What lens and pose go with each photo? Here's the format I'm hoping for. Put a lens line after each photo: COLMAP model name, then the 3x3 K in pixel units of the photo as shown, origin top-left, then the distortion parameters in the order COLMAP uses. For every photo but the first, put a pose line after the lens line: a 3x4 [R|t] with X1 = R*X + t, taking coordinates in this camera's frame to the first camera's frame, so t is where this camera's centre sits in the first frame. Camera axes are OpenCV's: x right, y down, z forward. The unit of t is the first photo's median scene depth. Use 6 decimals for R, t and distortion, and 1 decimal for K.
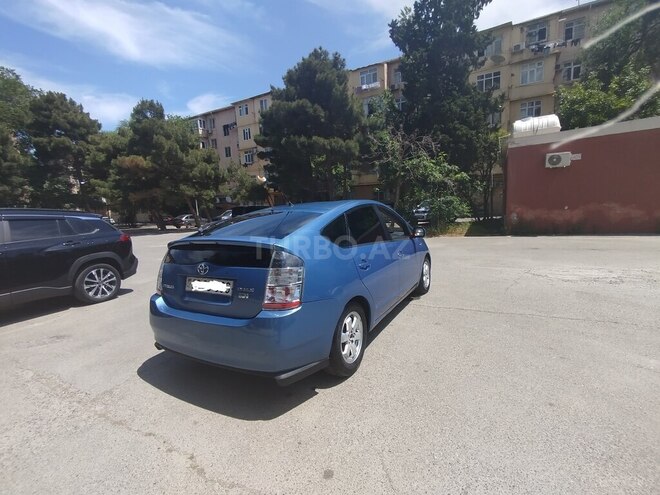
lens RADIAL K [[302.7, 0, 332.8], [0, 302.7, 247.6], [0, 0, 1]] dist [-0.009364, 0.000677]
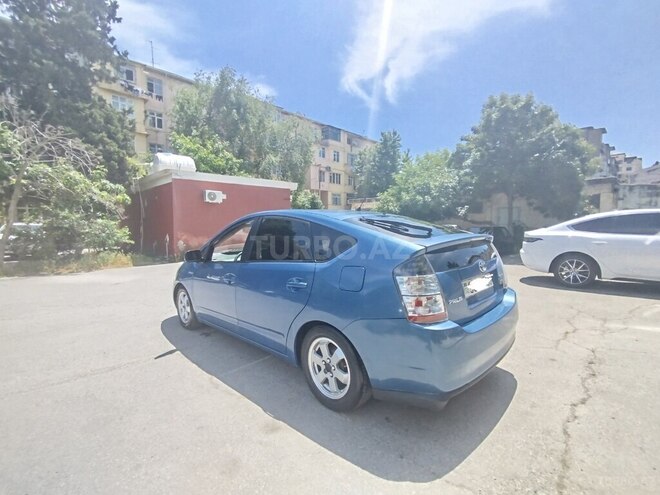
lens RADIAL K [[302.7, 0, 332.8], [0, 302.7, 247.6], [0, 0, 1]] dist [-0.009364, 0.000677]
pose [[0.282731, -0.011514, 0.959130, -0.258703], [0.118817, 0.992647, -0.023109, -0.002255], [-0.951812, 0.120494, 0.282020, 0.206108]]
